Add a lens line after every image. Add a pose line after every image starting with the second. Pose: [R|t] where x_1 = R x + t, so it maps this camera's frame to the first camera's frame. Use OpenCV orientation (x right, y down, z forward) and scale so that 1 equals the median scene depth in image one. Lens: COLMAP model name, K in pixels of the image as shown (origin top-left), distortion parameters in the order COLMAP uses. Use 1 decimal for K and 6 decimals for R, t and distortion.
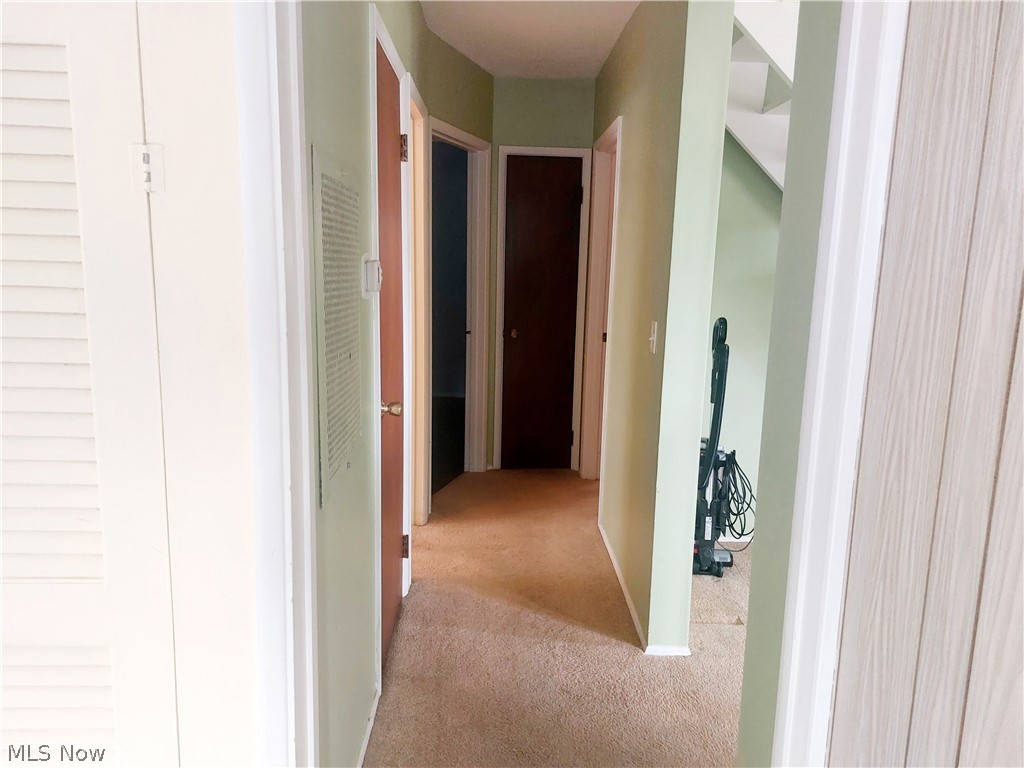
lens RADIAL K [[732.9, 0, 512.8], [0, 732.9, 389.1], [0, 0, 1]] dist [0.012457, -0.005734]
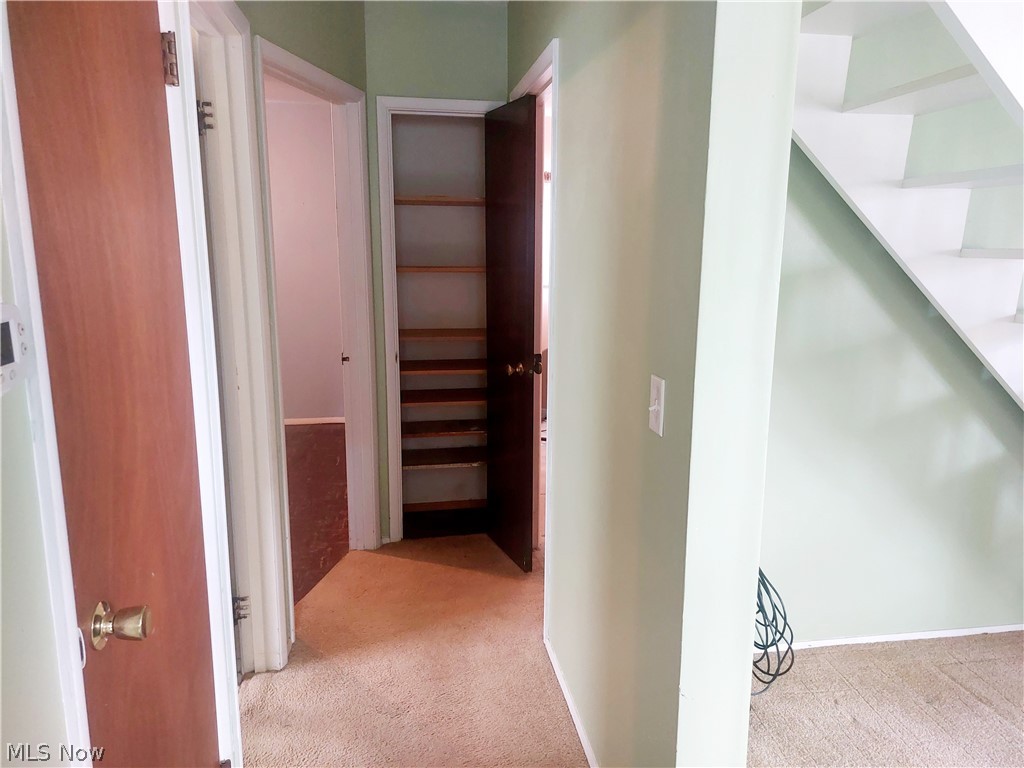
lens RADIAL K [[732.9, 0, 516.7], [0, 732.9, 377.9], [0, 0, 1]] dist [0.012457, -0.005734]
pose [[0.990183, -0.043783, 0.132742, 0.010796], [0.042972, 0.999036, 0.008975, -0.074800], [-0.133007, -0.003183, 0.991110, 0.343181]]
